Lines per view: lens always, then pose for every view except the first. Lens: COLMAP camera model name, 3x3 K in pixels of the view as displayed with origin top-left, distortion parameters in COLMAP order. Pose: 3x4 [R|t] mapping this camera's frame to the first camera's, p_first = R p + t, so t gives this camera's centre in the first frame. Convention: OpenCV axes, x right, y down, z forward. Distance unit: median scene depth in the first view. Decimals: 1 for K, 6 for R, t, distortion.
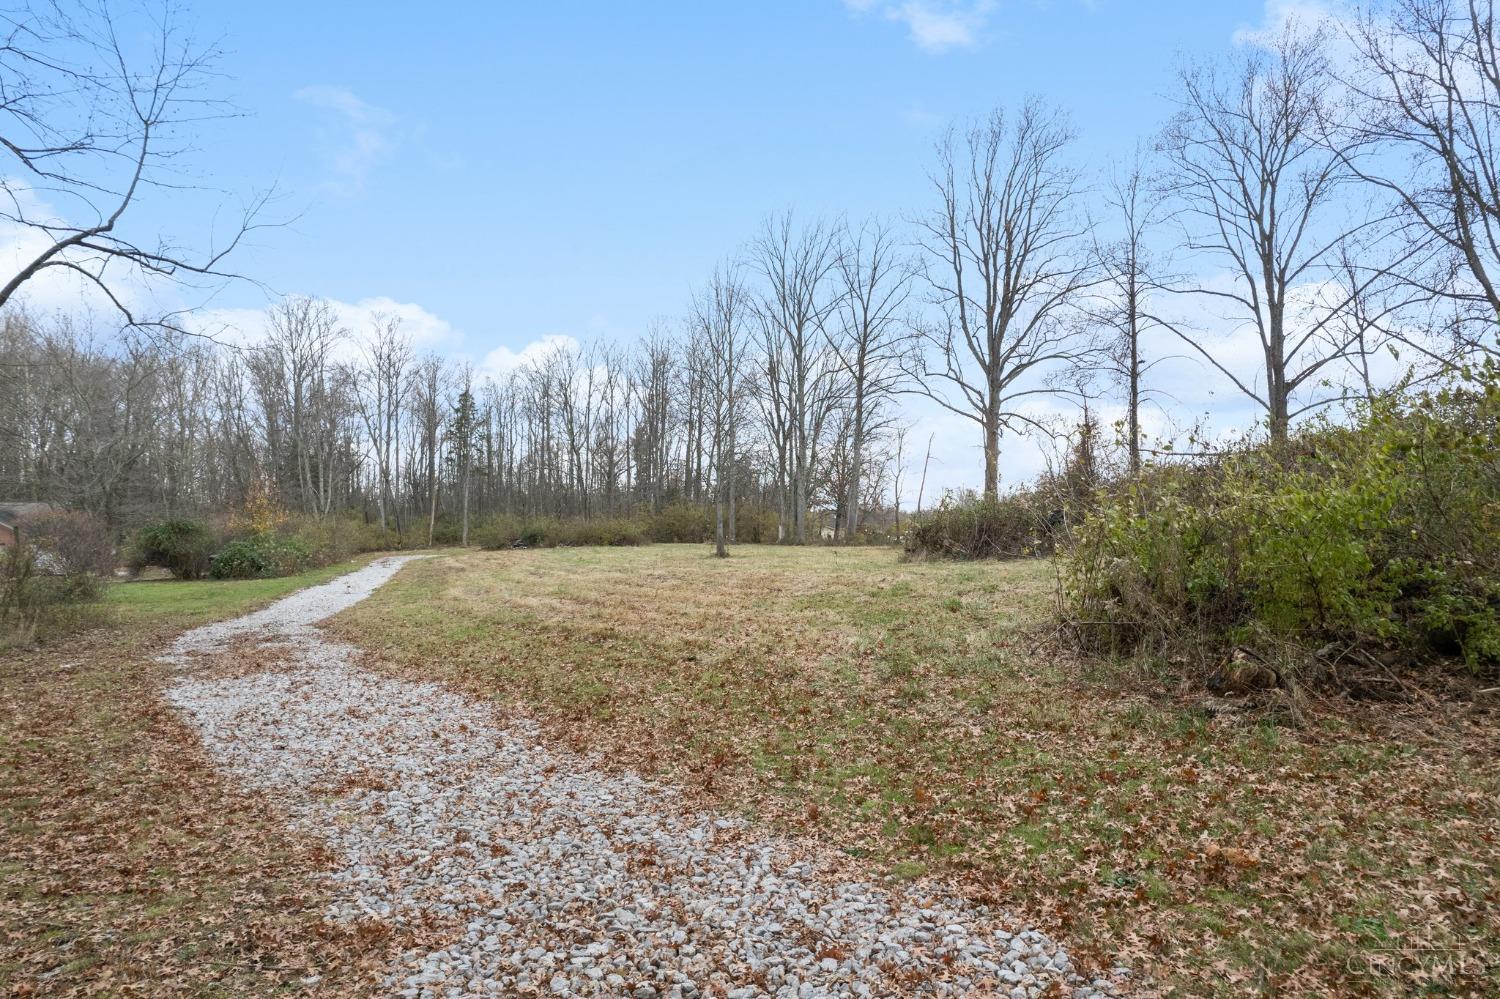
lens RADIAL K [[921.9, 0, 750.0], [0, 921.9, 499.5], [0, 0, 1]] dist [-0.070377, 0.053306]
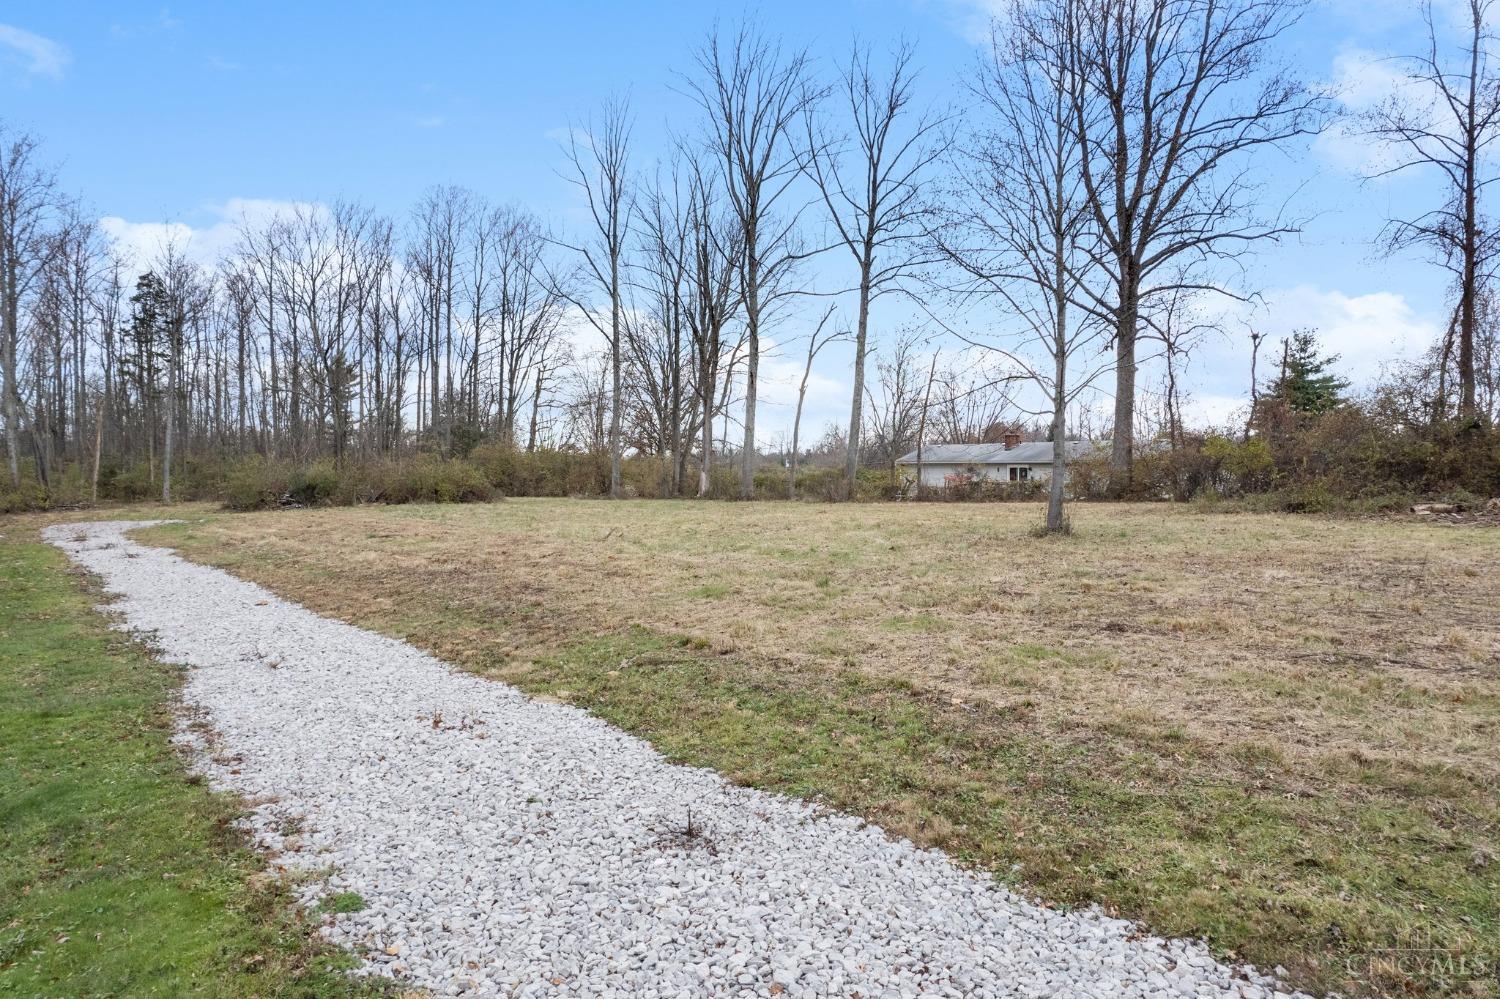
lens RADIAL K [[921.9, 0, 750.0], [0, 921.9, 499.5], [0, 0, 1]] dist [-0.070377, 0.053306]
pose [[0.932396, -0.013830, 0.361173, -0.202833], [-0.007773, 0.998269, 0.058291, 0.009171], [-0.361354, -0.057158, 0.930675, 0.332297]]
